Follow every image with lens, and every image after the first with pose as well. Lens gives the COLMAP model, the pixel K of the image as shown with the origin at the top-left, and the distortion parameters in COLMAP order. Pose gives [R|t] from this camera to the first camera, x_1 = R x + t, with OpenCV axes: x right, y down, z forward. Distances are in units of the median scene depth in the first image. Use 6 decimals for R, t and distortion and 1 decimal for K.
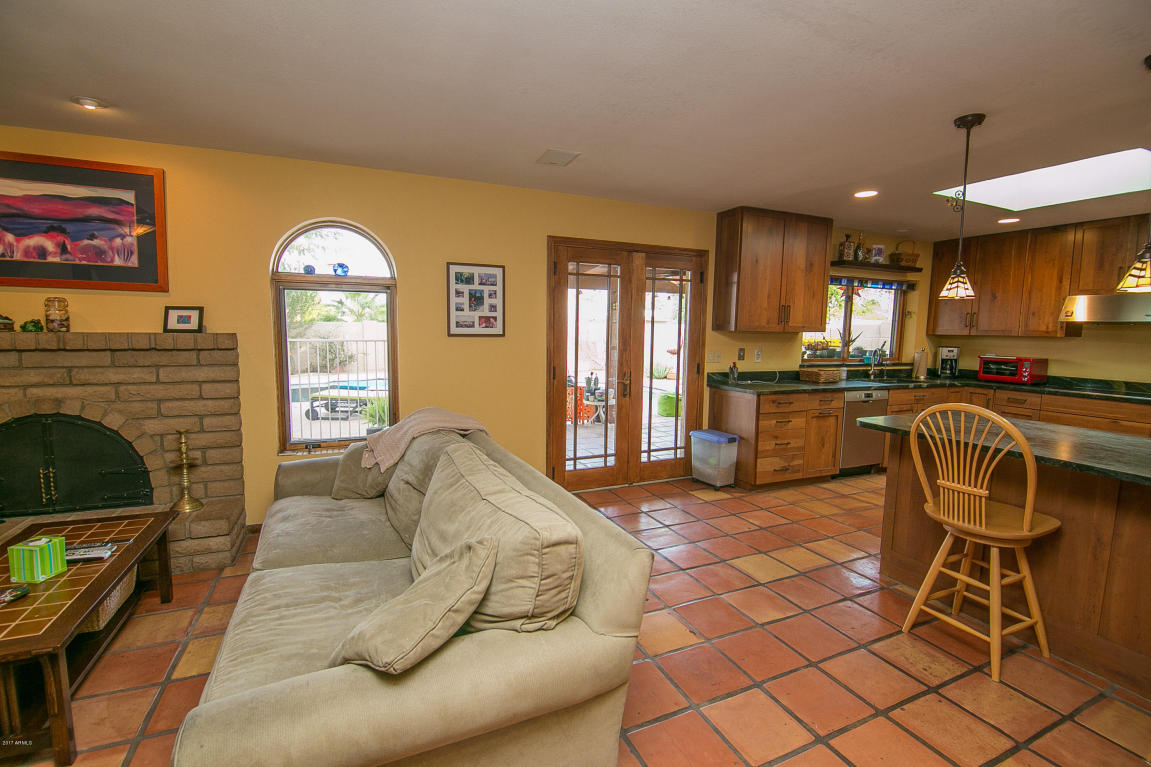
lens RADIAL K [[520.8, 0, 578.2], [0, 520.8, 377.3], [0, 0, 1]] dist [-0.003992, -0.007177]
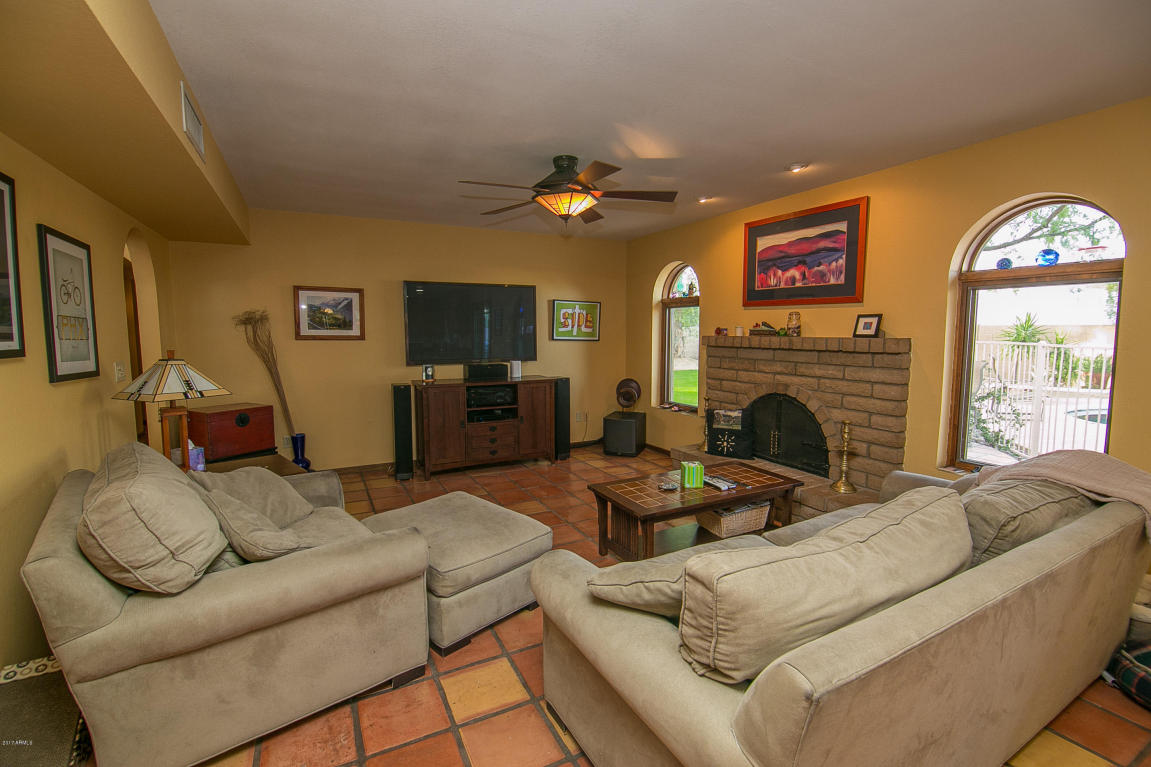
lens RADIAL K [[520.8, 0, 580.1], [0, 520.8, 380.5], [0, 0, 1]] dist [-0.003992, -0.007177]
pose [[0.054129, 0.082337, -0.995133, 0.351083], [-0.090100, 0.992932, 0.077254, -0.025050], [0.994461, 0.085480, 0.061165, 0.325626]]
